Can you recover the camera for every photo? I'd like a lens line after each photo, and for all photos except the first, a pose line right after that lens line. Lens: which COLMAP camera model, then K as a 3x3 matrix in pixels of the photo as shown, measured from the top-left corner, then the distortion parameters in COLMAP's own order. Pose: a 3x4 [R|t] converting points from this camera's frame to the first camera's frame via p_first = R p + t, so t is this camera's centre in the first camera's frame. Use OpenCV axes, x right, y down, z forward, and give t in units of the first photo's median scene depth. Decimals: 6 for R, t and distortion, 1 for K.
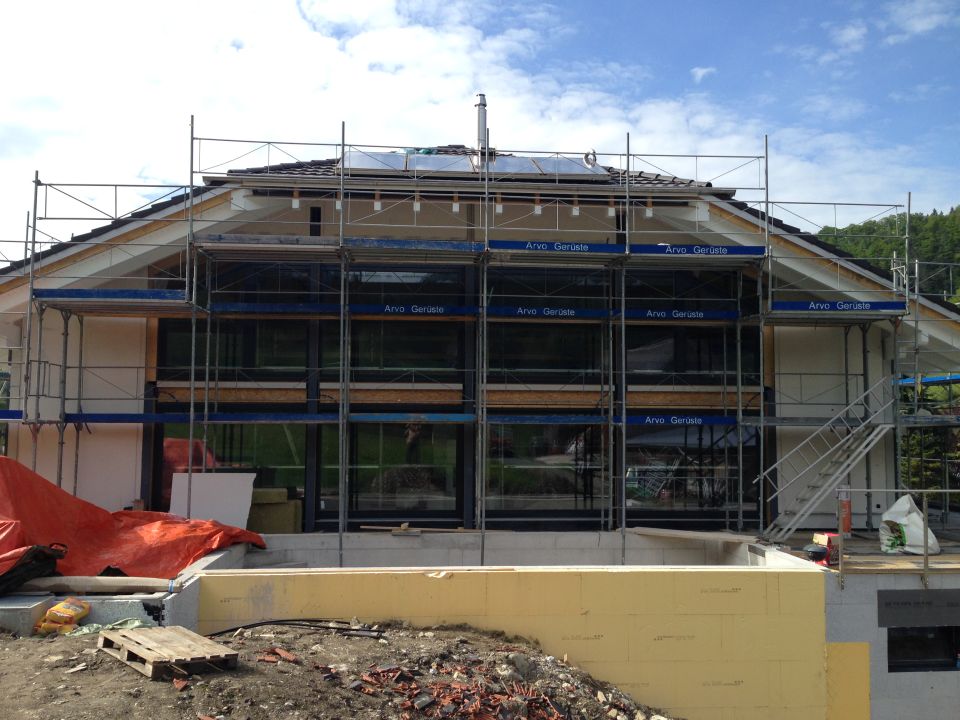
lens RADIAL K [[874.3, 0, 480.0], [0, 874.3, 360.0], [0, 0, 1]] dist [0.118968, -0.189297]
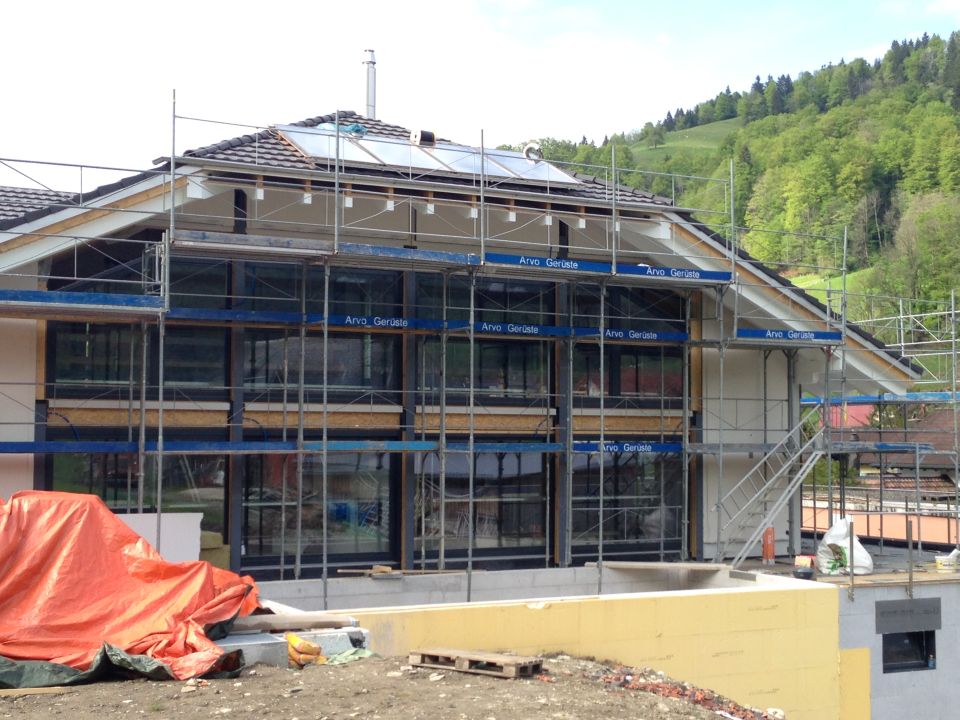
lens RADIAL K [[1396.8, 0, 480.0], [0, 1396.8, 360.0], [0, 0, 1]] dist [0.020565, 0.389003]
pose [[0.916887, 0.021984, 0.398542, -0.553656], [-0.029345, 0.999493, 0.012378, -0.041443], [-0.398068, -0.023044, 0.917067, -0.324550]]
